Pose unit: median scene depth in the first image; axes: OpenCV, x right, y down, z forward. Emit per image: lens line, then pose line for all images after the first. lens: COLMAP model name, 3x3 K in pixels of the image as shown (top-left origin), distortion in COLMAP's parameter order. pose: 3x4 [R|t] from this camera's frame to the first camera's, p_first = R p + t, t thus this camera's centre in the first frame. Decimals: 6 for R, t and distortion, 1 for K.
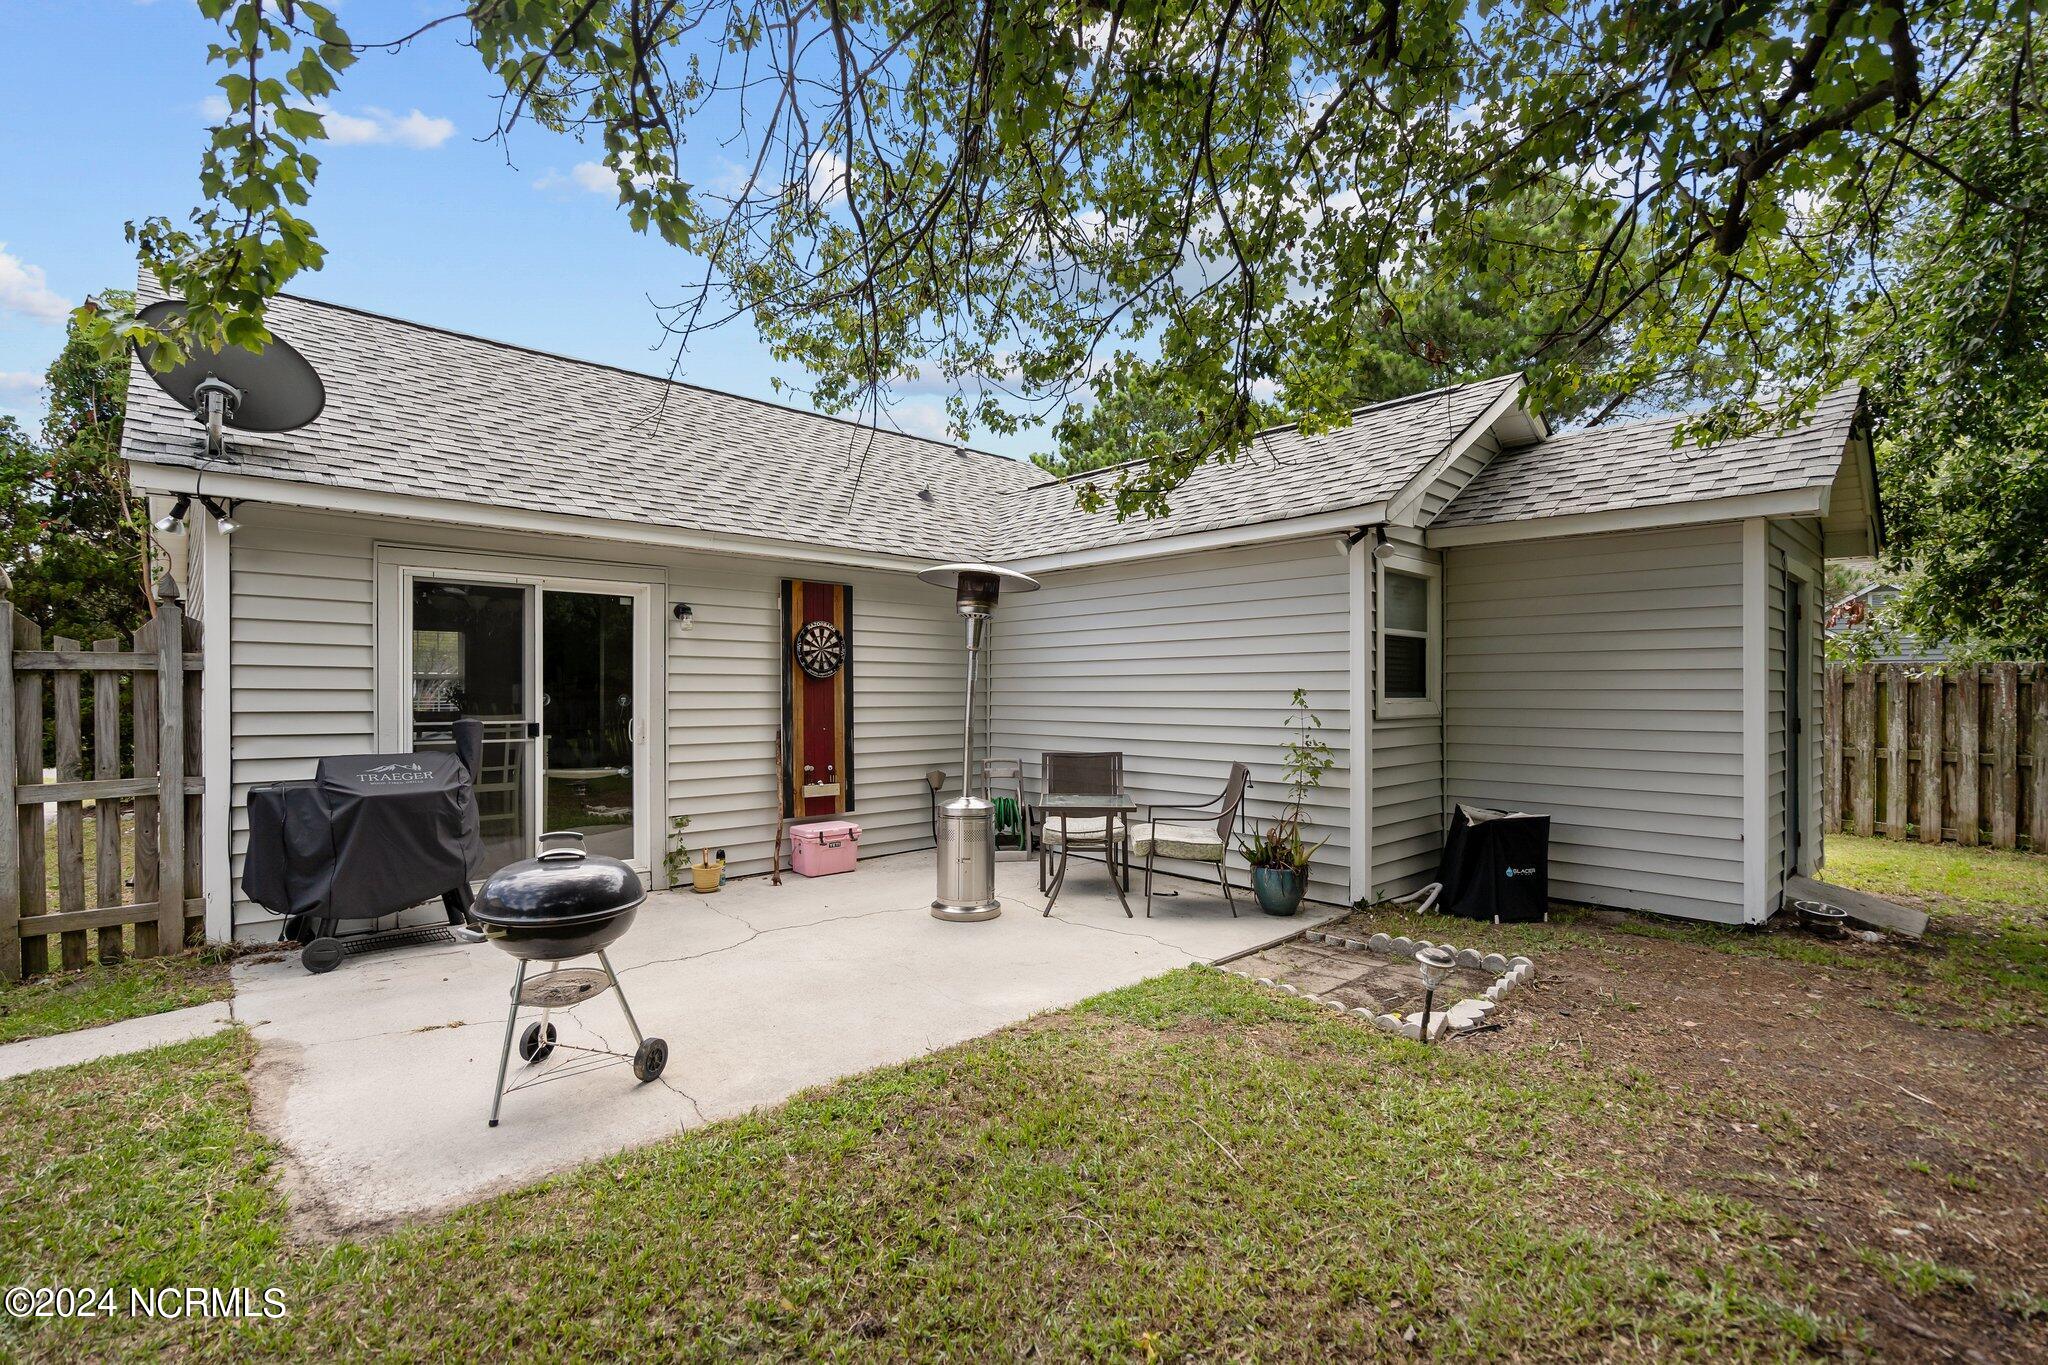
lens RADIAL K [[913.2, 0, 1012.1], [0, 913.2, 685.9], [0, 0, 1]] dist [-0.003251, -0.000091]
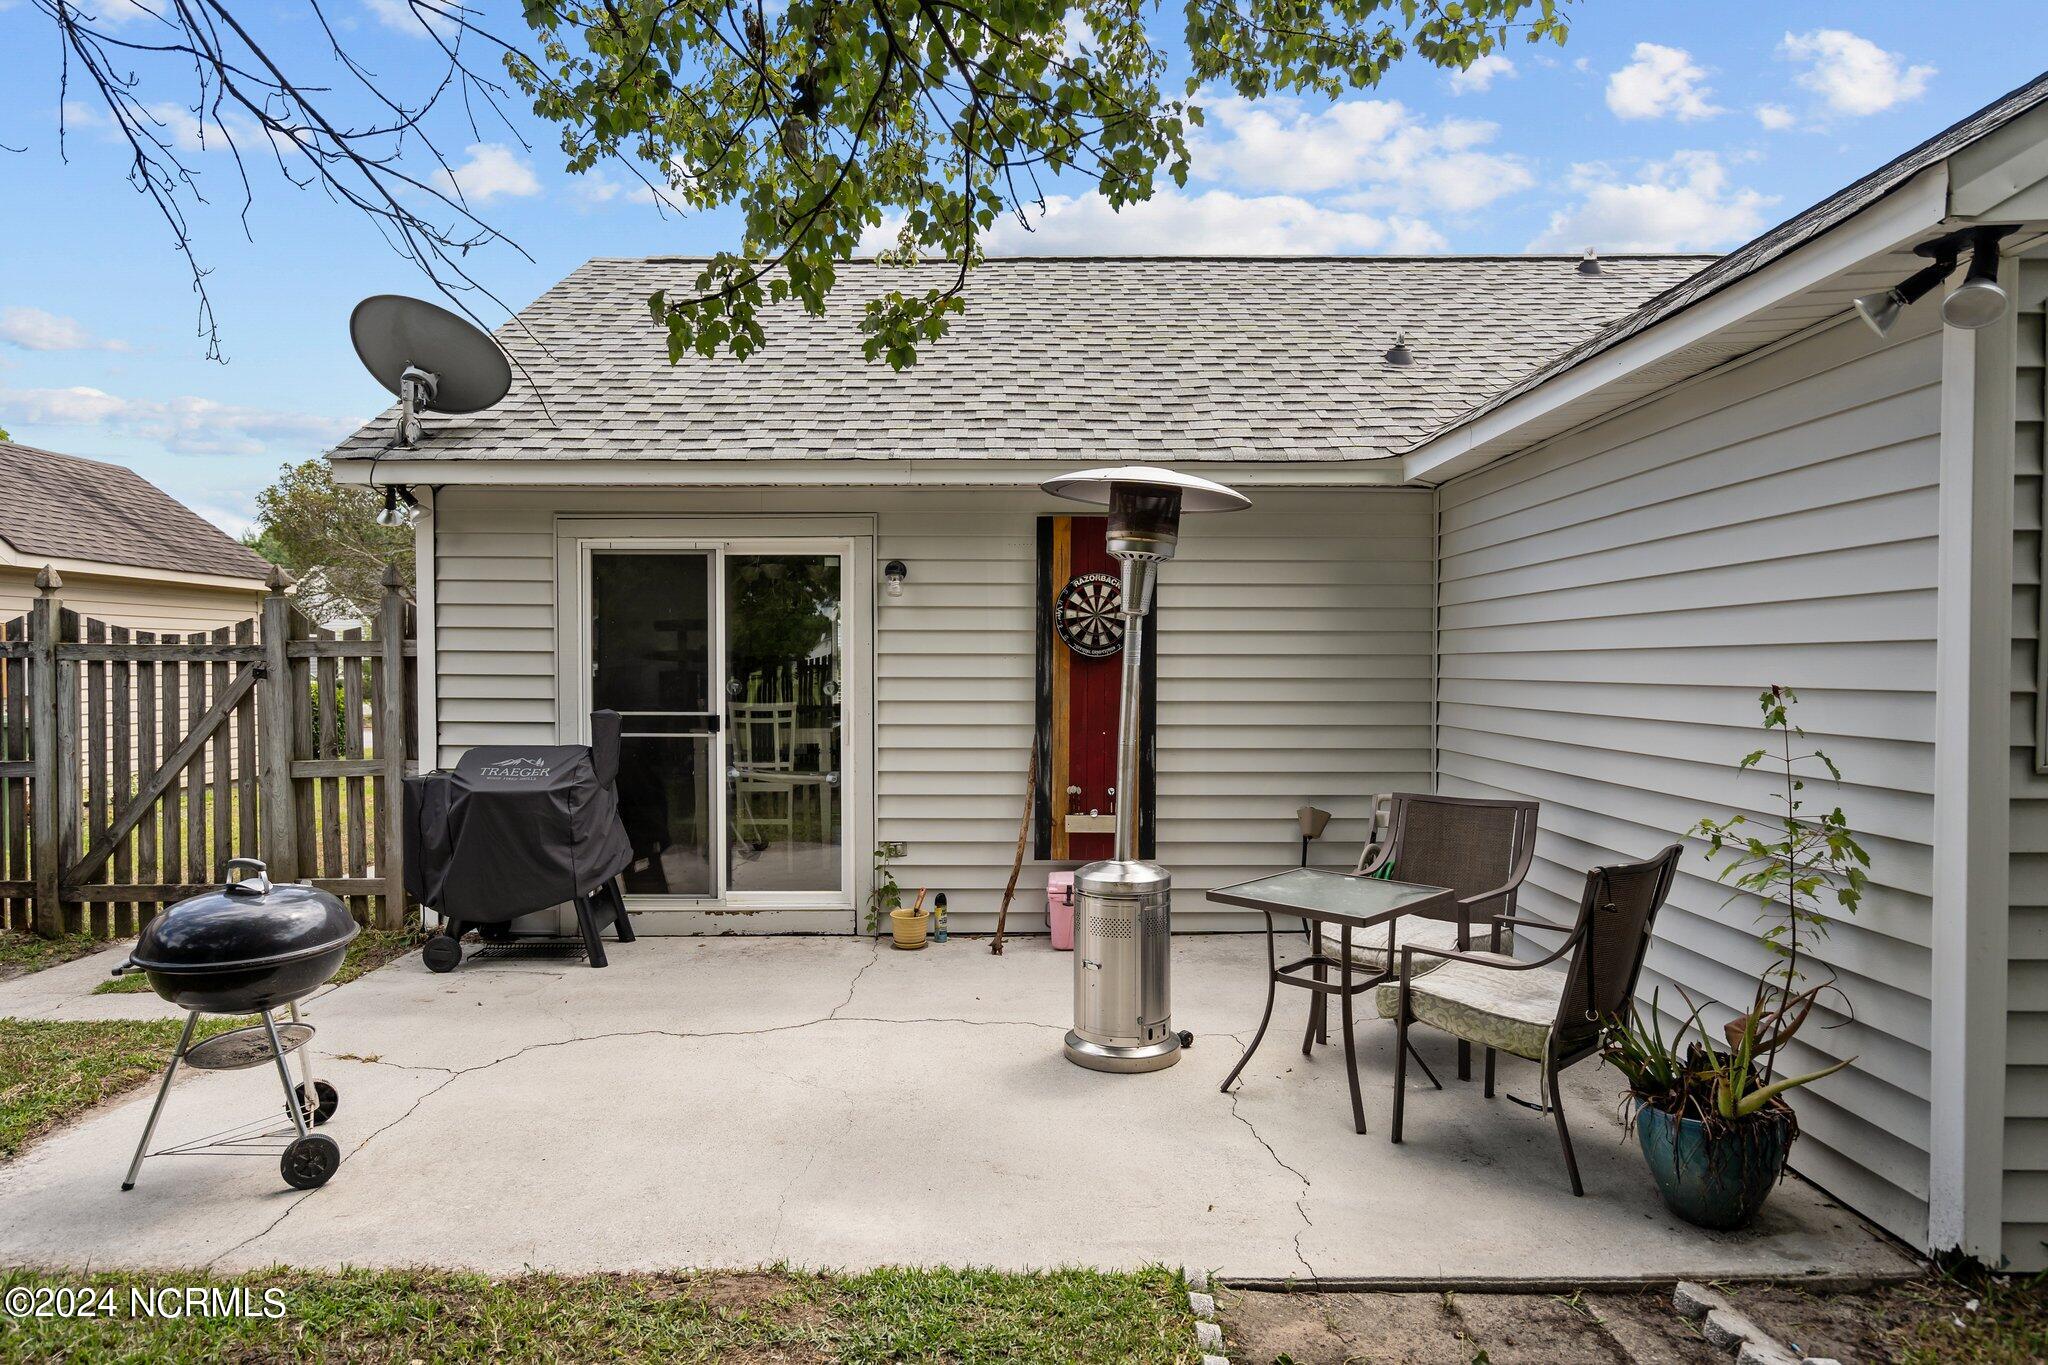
lens RADIAL K [[1201.9, 0, 1024.0], [0, 1201.9, 682.5], [0, 0, 1]] dist [0.003491, 0.002483]
pose [[0.740703, 0.011512, -0.671733, 0.428425], [0.003412, 0.999776, 0.020896, -0.011238], [0.671823, -0.017769, 0.740498, 0.377007]]
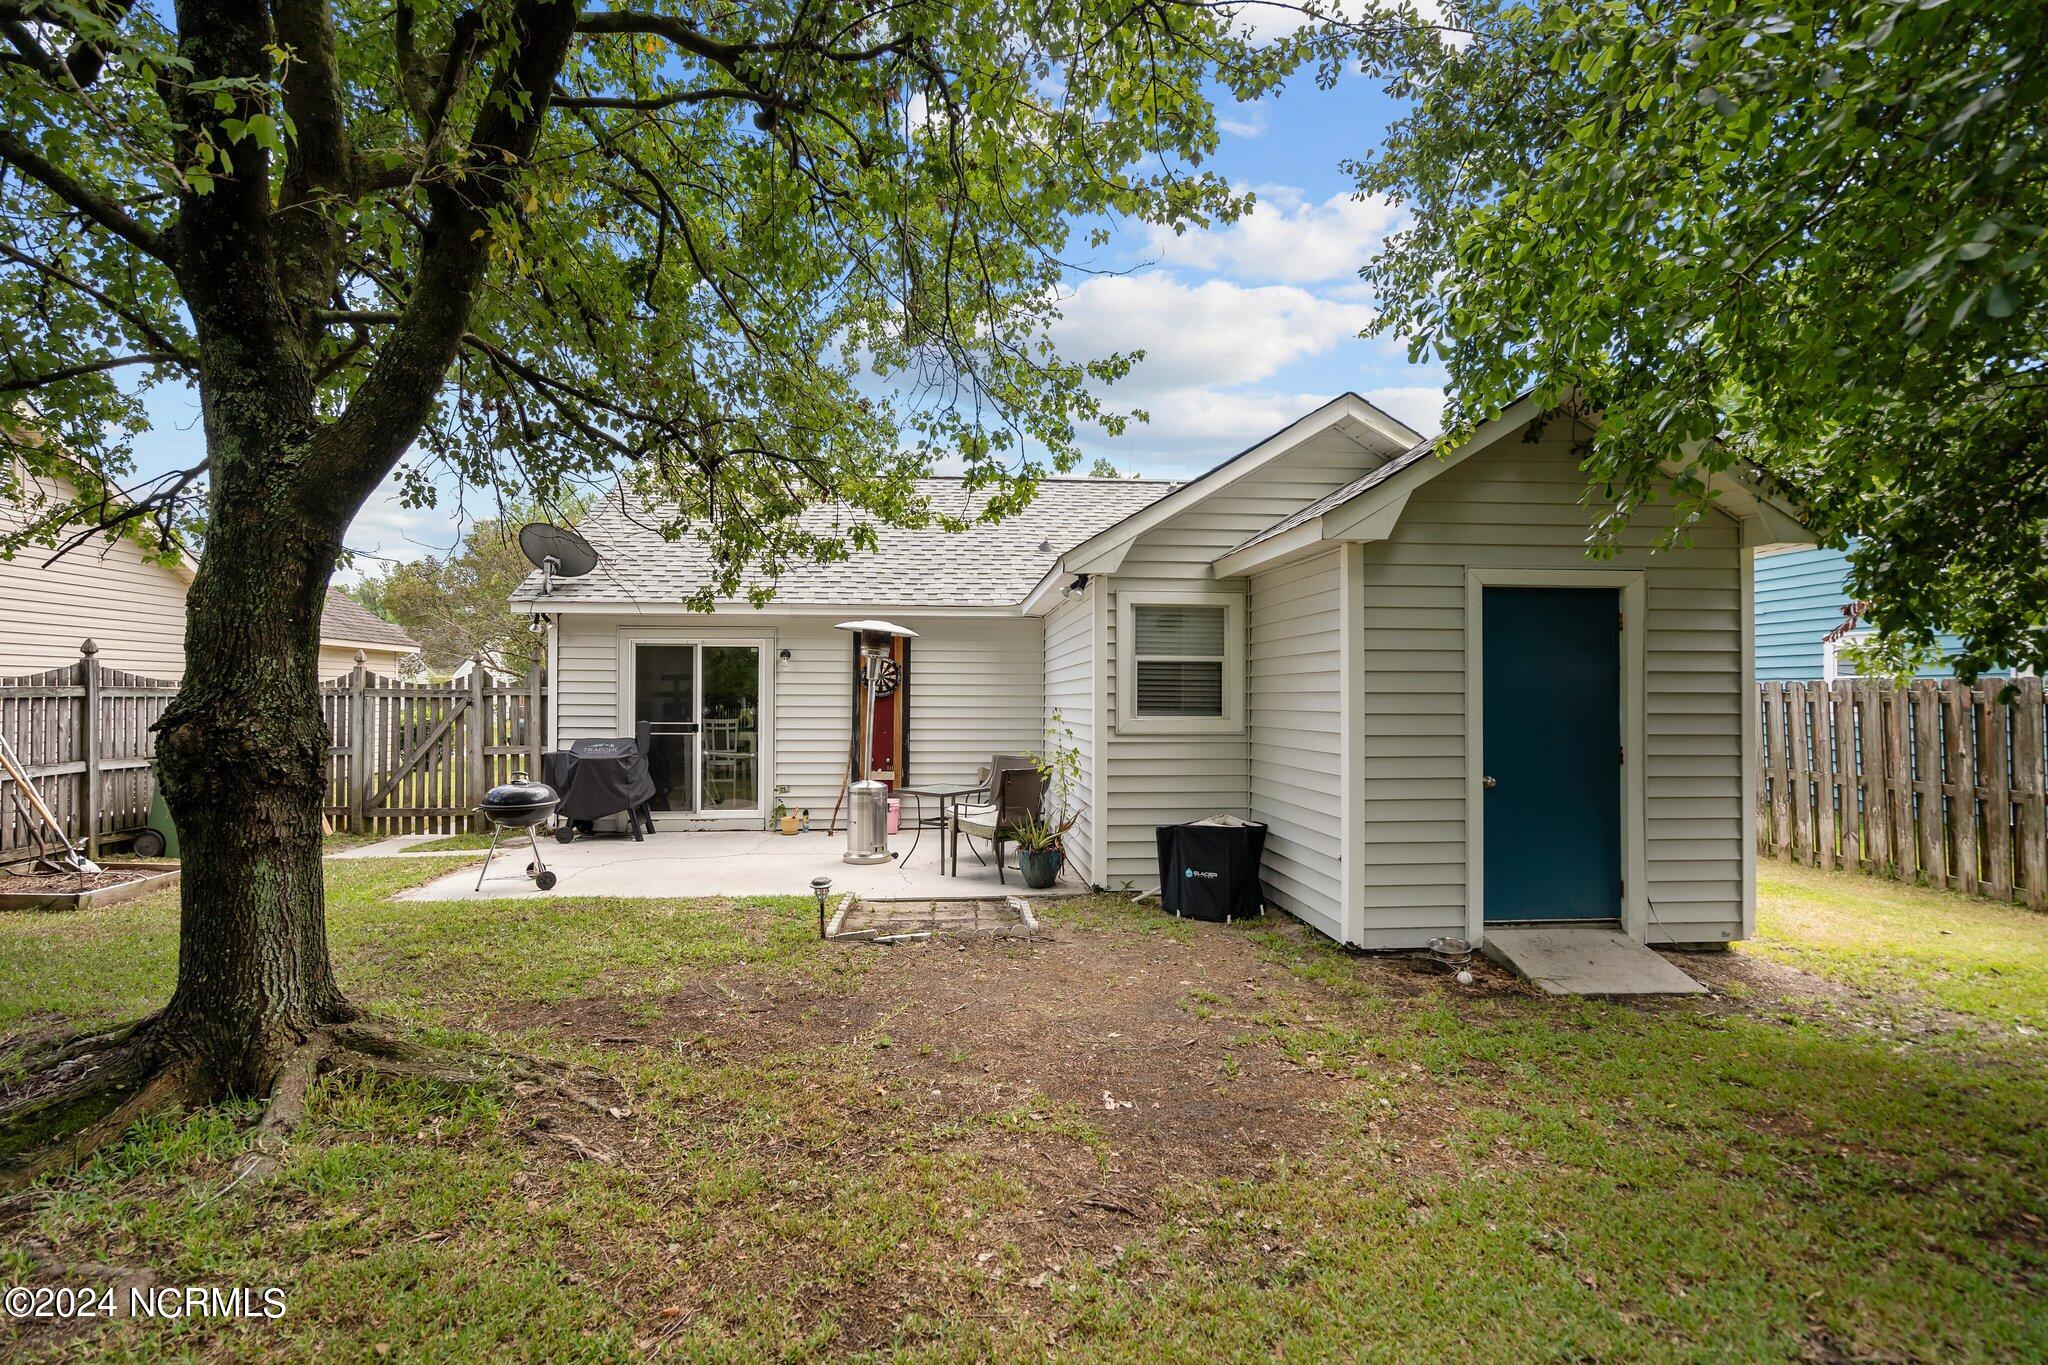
lens RADIAL K [[962.9, 0, 1017.5], [0, 962.9, 683.0], [0, 0, 1]] dist [-0.000764, -0.000071]
pose [[0.788562, -0.007425, -0.614910, 1.083949], [0.000901, 0.999940, -0.010919, -0.016432], [0.614954, 0.008056, 0.788522, -0.064153]]
